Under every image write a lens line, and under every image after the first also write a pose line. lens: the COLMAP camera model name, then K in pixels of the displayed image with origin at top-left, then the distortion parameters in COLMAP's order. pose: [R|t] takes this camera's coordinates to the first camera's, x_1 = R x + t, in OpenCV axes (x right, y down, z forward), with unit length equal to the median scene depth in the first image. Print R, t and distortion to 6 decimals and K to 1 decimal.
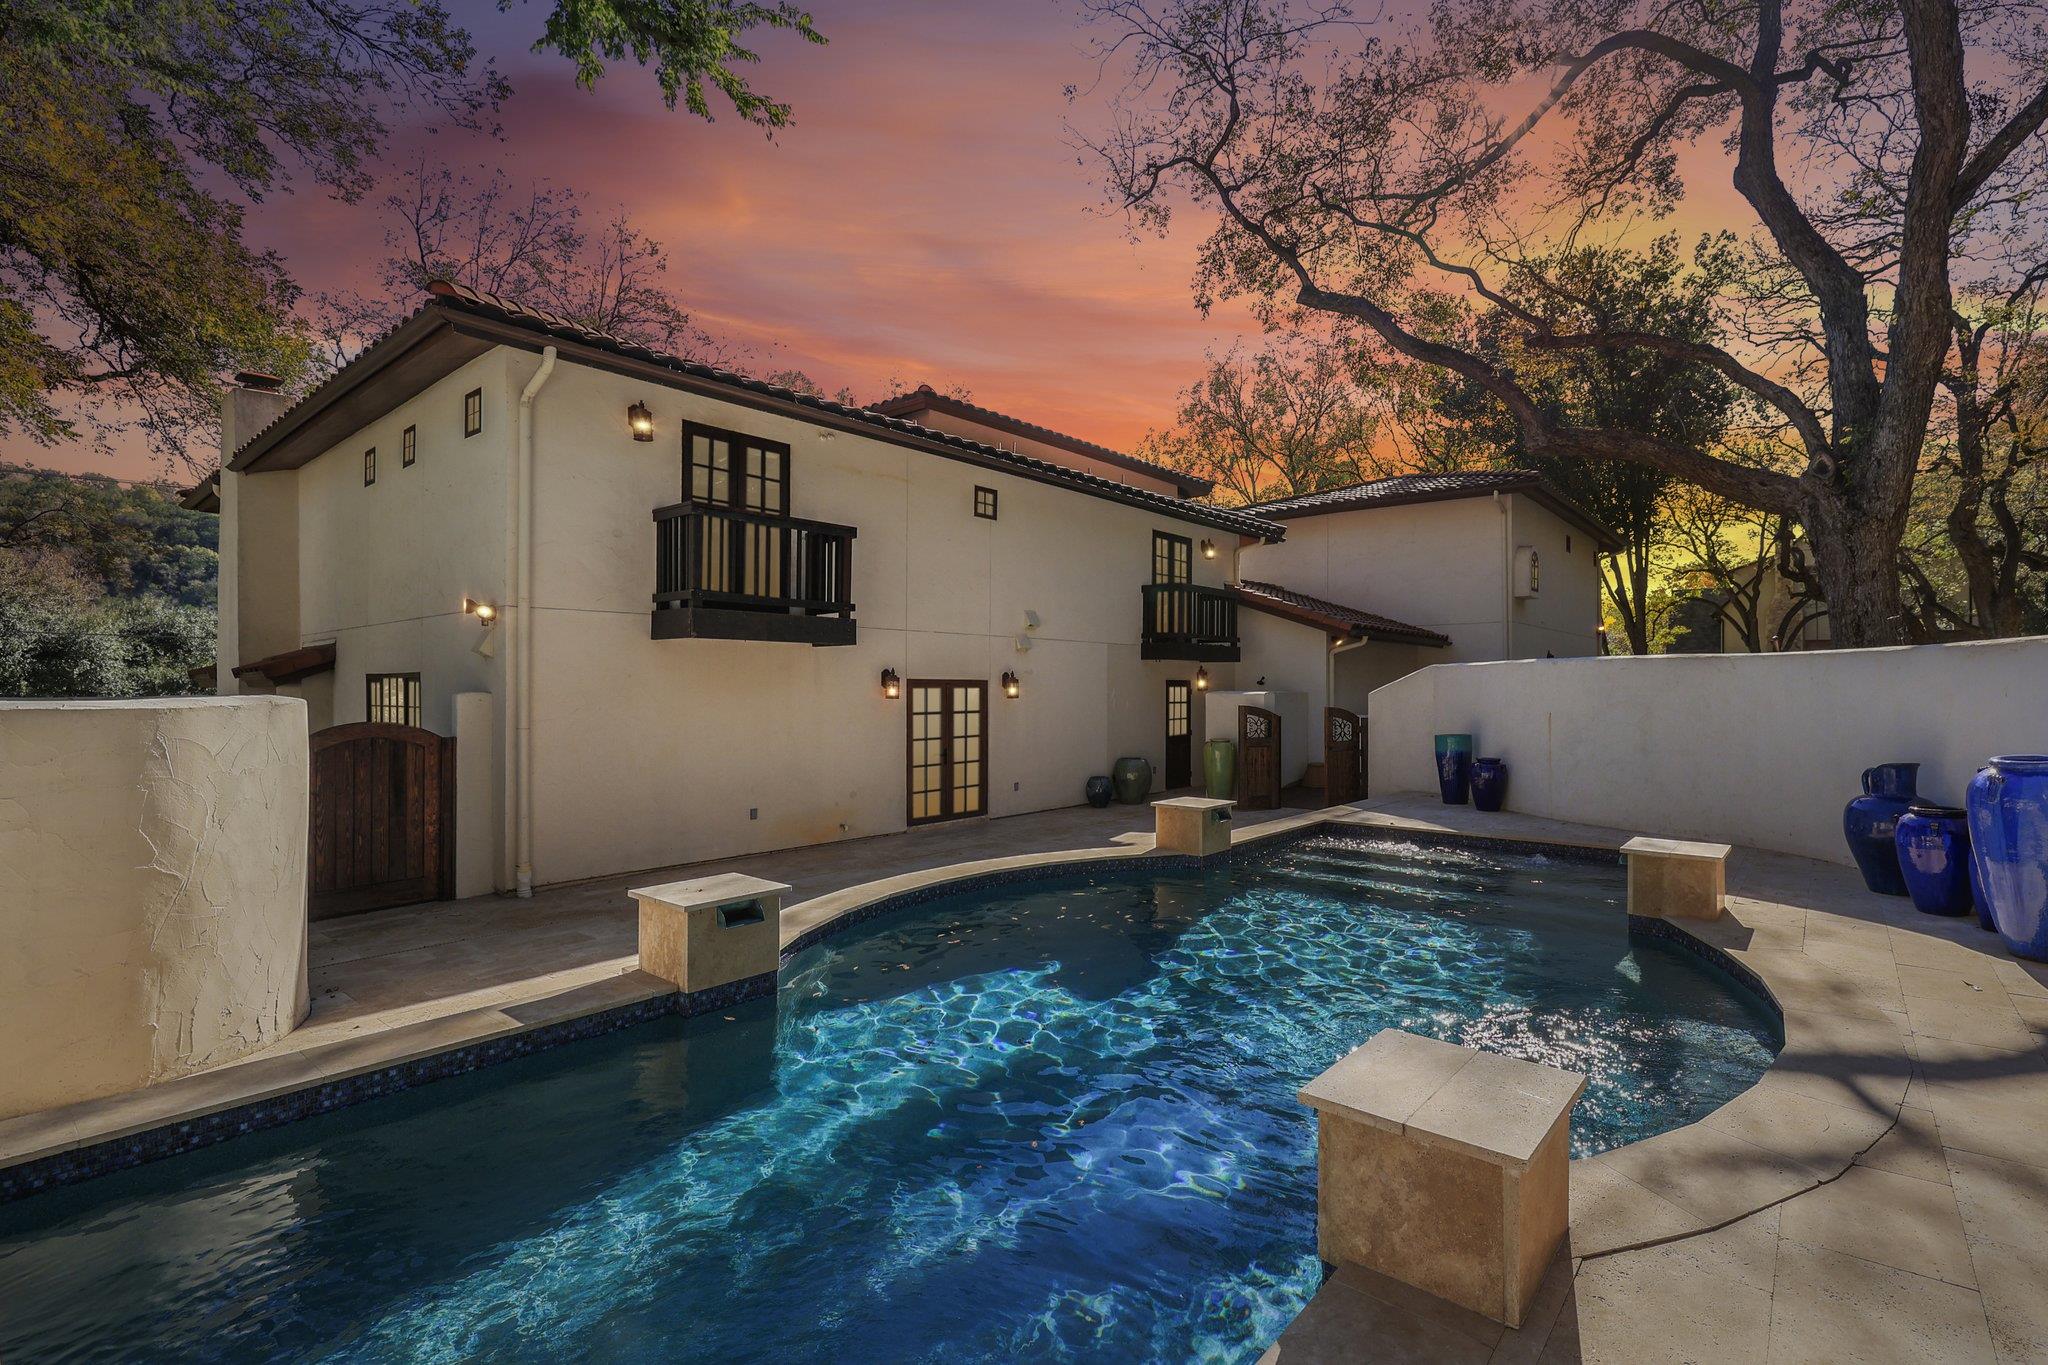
lens RADIAL K [[945.4, 0, 1024.0], [0, 945.4, 682.5], [0, 0, 1]] dist [0.000063, -0.000323]
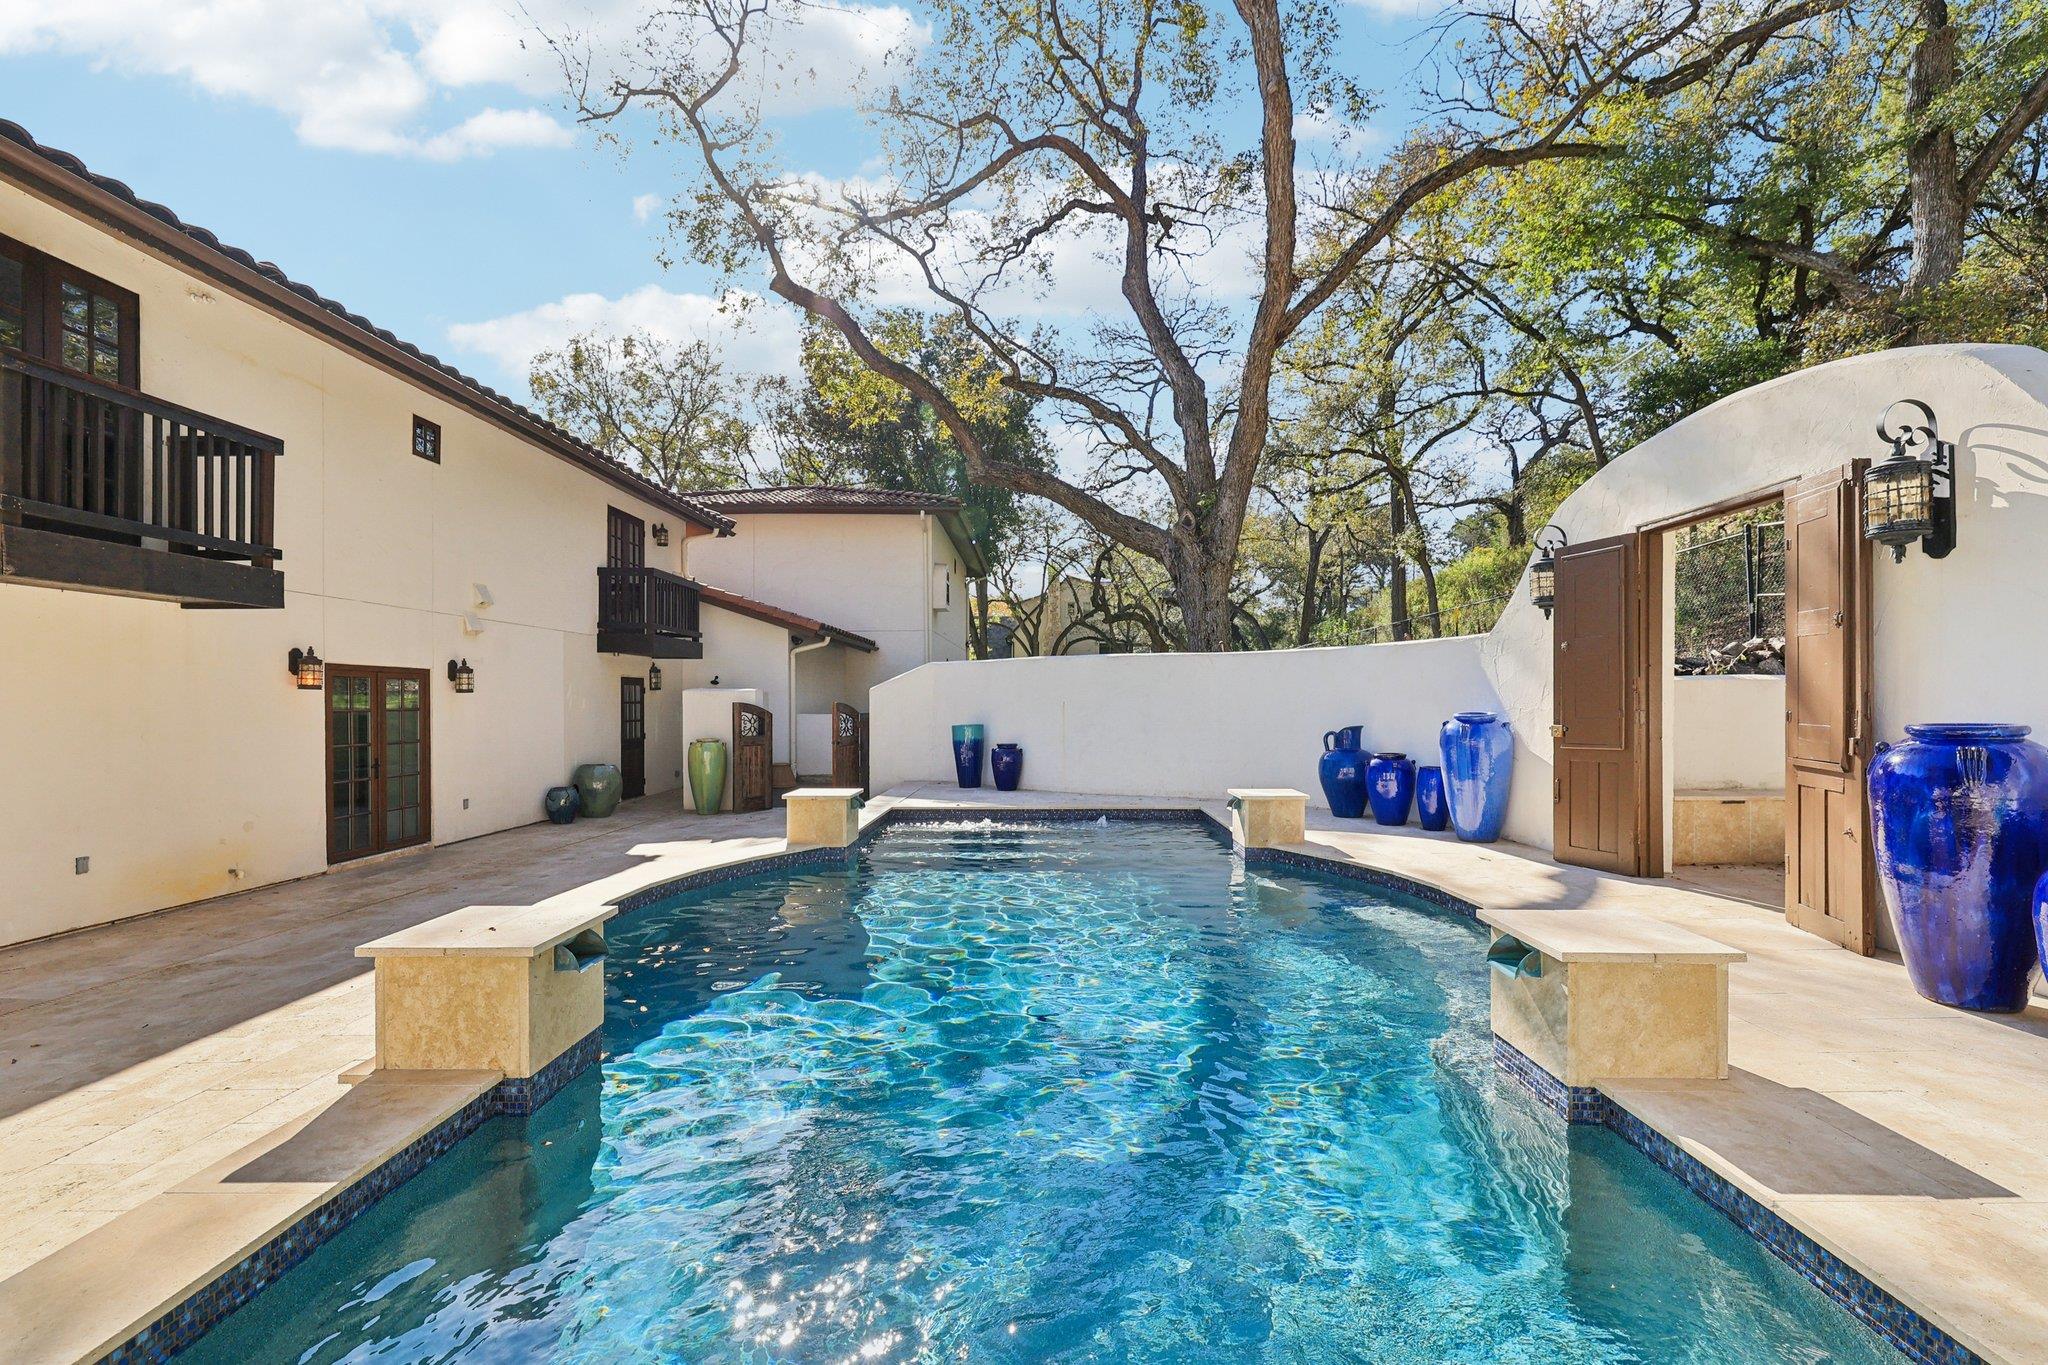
lens RADIAL K [[958.0, 0, 1022.3], [0, 958.0, 711.2], [0, 0, 1]] dist [-0.000137, -0.000417]
pose [[0.772388, -0.005913, 0.635123, -0.164787], [-0.004604, 0.999878, 0.014907, 0.018481], [-0.635134, -0.014438, 0.772267, 0.082512]]
